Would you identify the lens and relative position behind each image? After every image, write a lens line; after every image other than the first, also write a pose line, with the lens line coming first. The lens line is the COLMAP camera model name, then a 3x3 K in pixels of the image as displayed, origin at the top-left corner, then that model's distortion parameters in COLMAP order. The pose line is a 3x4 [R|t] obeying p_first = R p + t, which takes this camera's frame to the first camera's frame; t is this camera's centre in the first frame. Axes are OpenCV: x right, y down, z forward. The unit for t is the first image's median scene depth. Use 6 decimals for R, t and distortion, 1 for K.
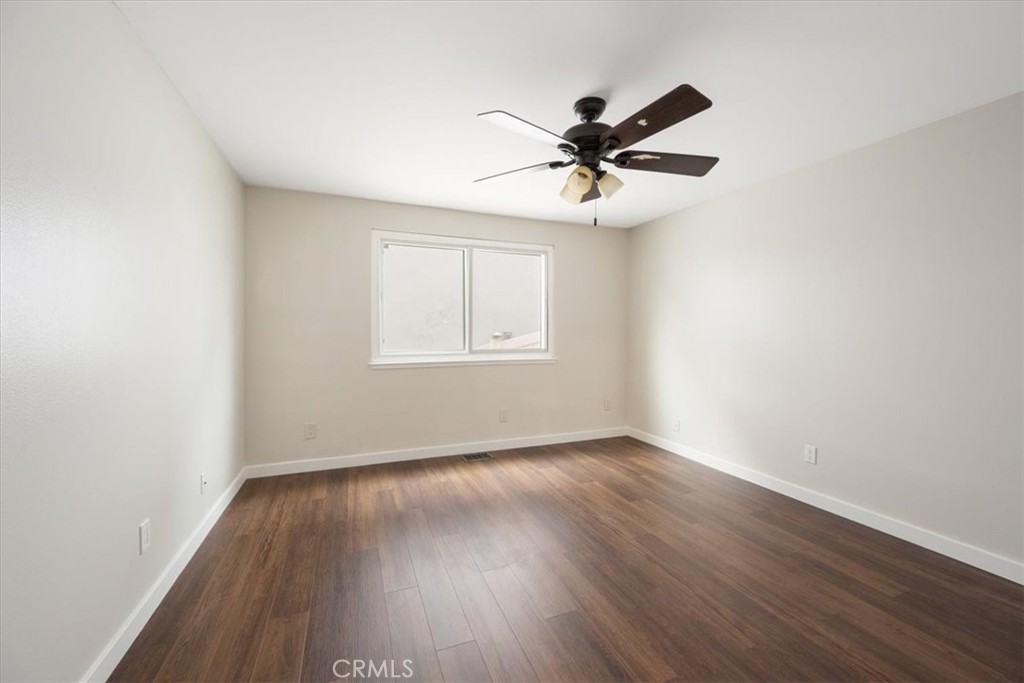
lens RADIAL K [[398.8, 0, 511.1], [0, 398.8, 337.4], [0, 0, 1]] dist [0.000071, -0.000347]
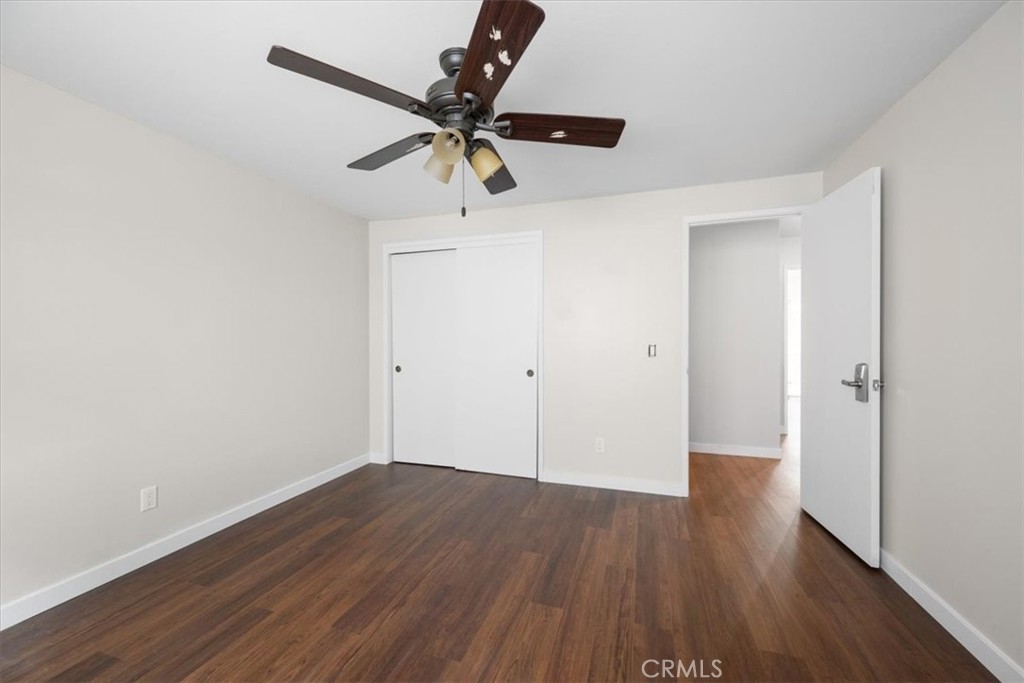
lens RADIAL K [[398.8, 0, 512.0], [0, 398.8, 340.3], [0, 0, 1]] dist [0.000071, -0.000347]
pose [[-0.756854, 0.000083, 0.653584, -0.353199], [0.020422, 0.999515, 0.023521, -0.025853], [-0.653265, 0.031149, -0.756488, 1.313975]]
